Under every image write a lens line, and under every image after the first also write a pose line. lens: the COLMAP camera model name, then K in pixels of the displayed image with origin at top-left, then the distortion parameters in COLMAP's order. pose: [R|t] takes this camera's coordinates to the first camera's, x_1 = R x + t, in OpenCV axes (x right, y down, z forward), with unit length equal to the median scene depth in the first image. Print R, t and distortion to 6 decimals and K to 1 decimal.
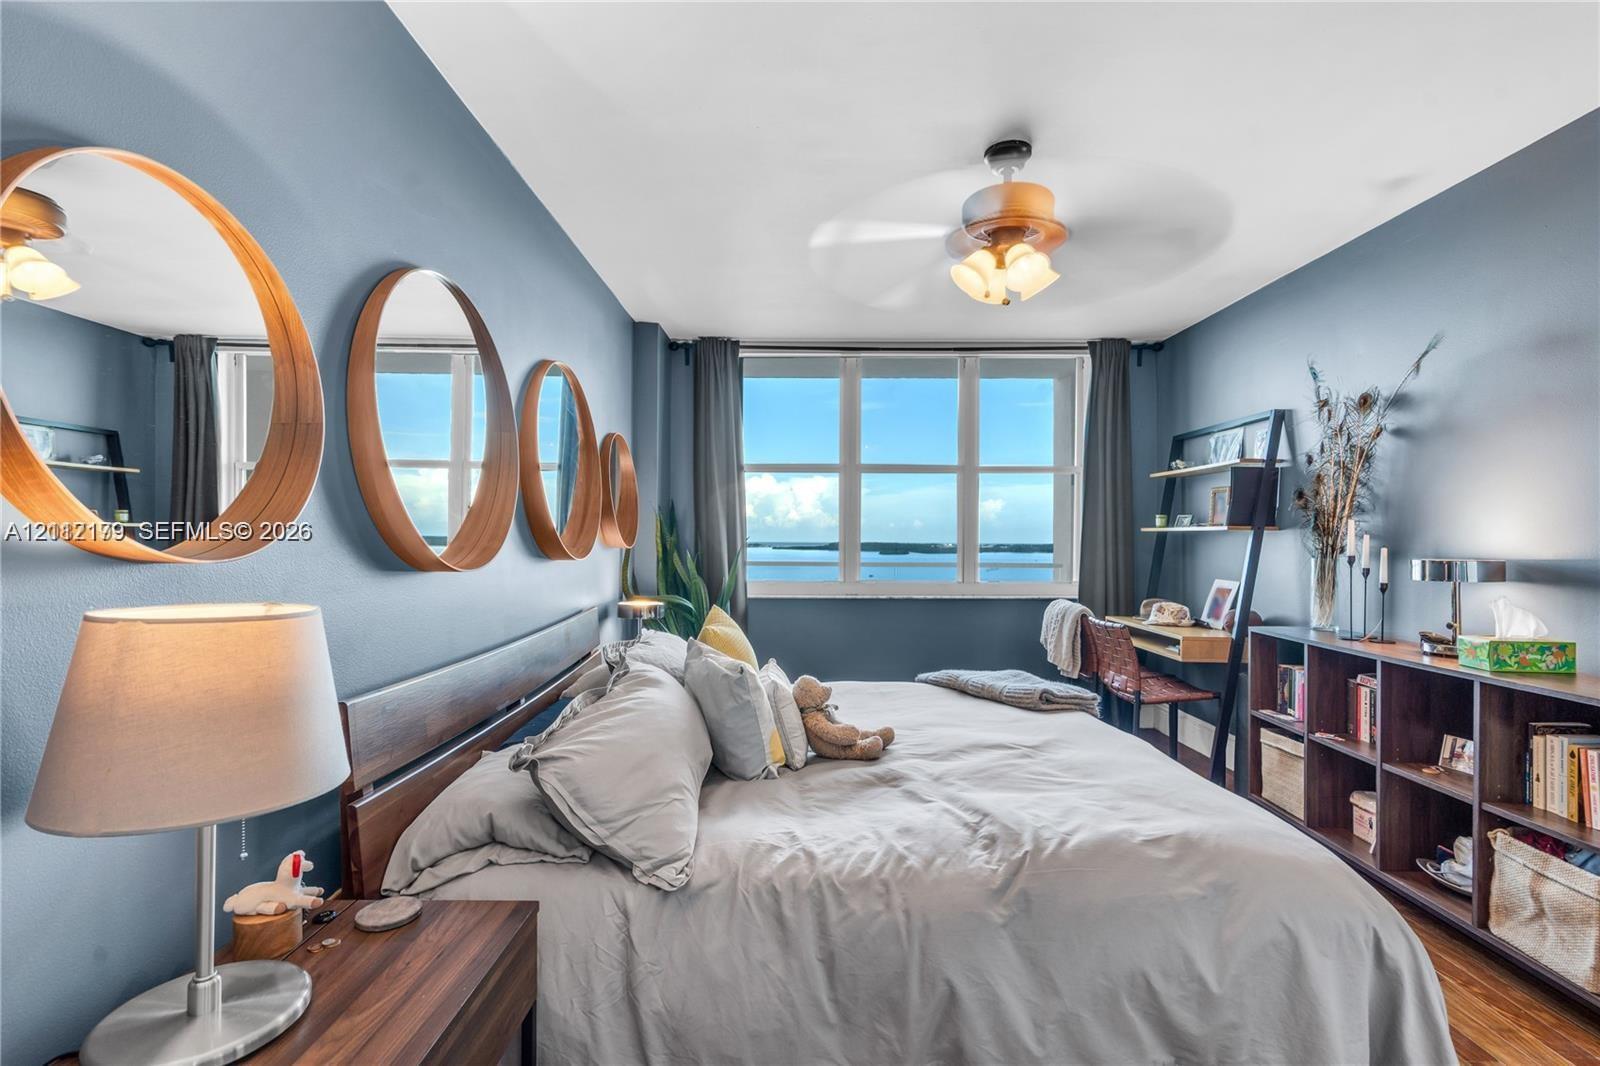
lens RADIAL K [[724.6, 0, 796.6], [0, 724.6, 535.9], [0, 0, 1]] dist [0.002138, 0.000533]
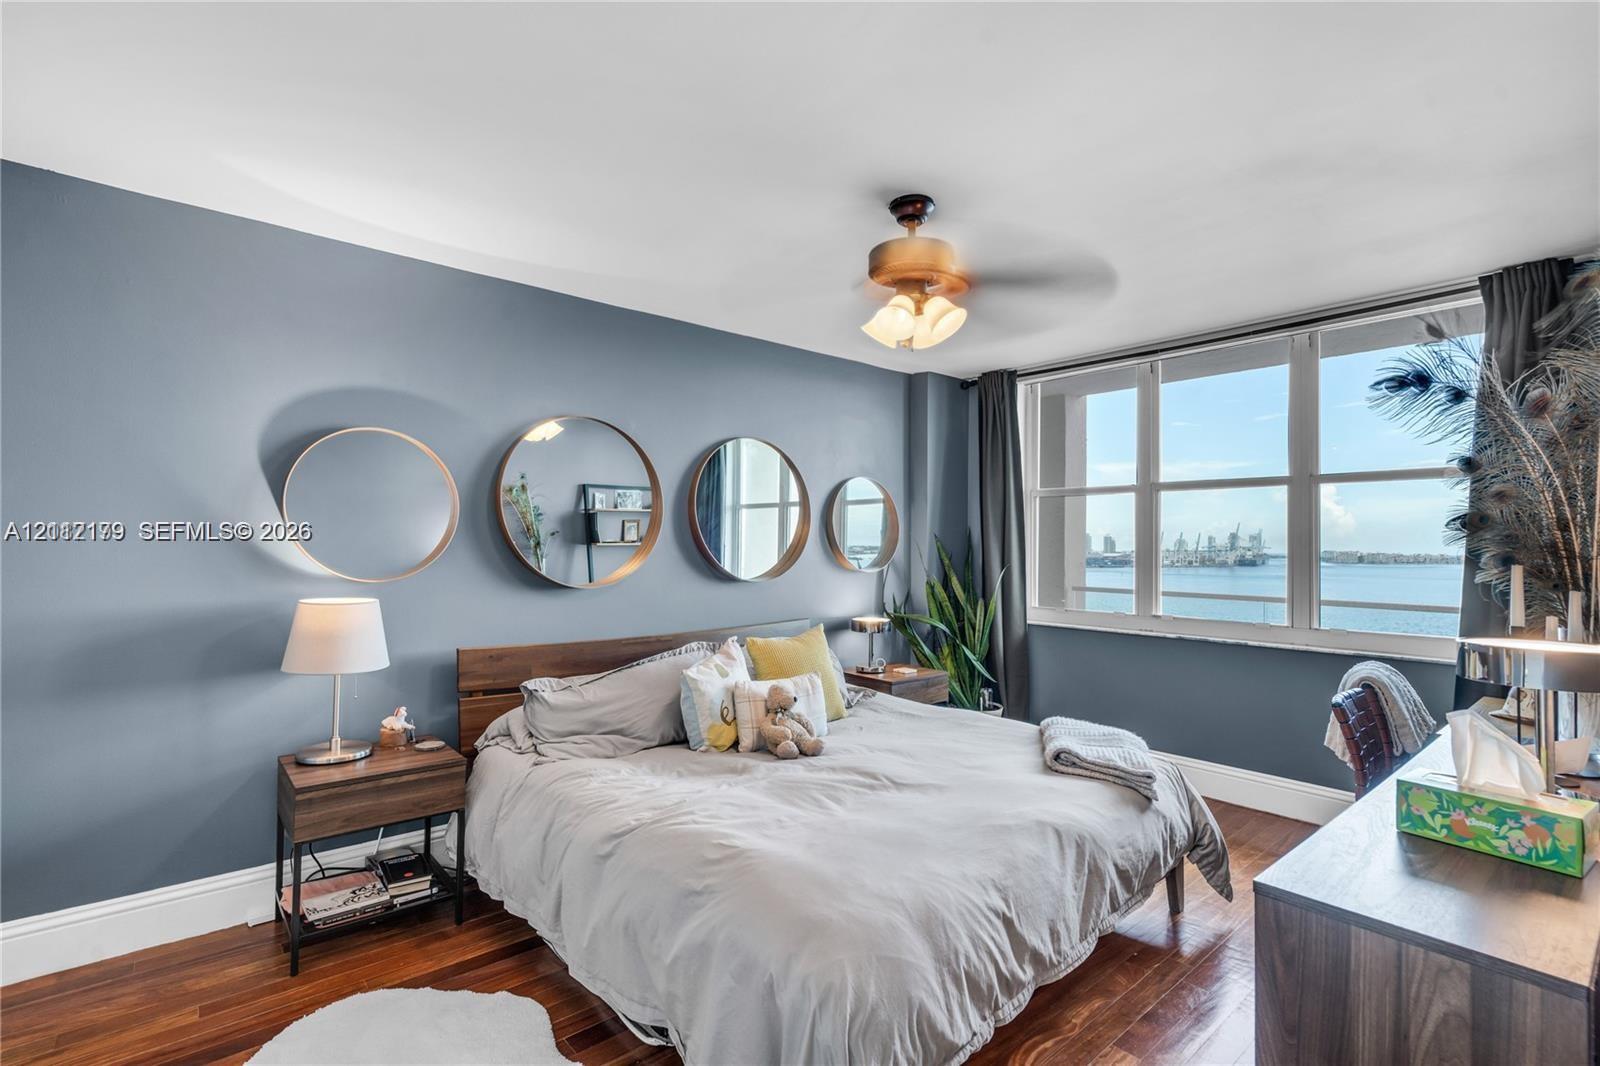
lens RADIAL K [[724.6, 0, 796.6], [0, 724.6, 535.9], [0, 0, 1]] dist [0.002138, 0.000533]
pose [[0.665867, -0.009989, -0.746003, 1.030410], [0.001818, 0.999929, -0.011766, -0.053464], [0.746068, 0.006478, 0.665838, 0.200239]]
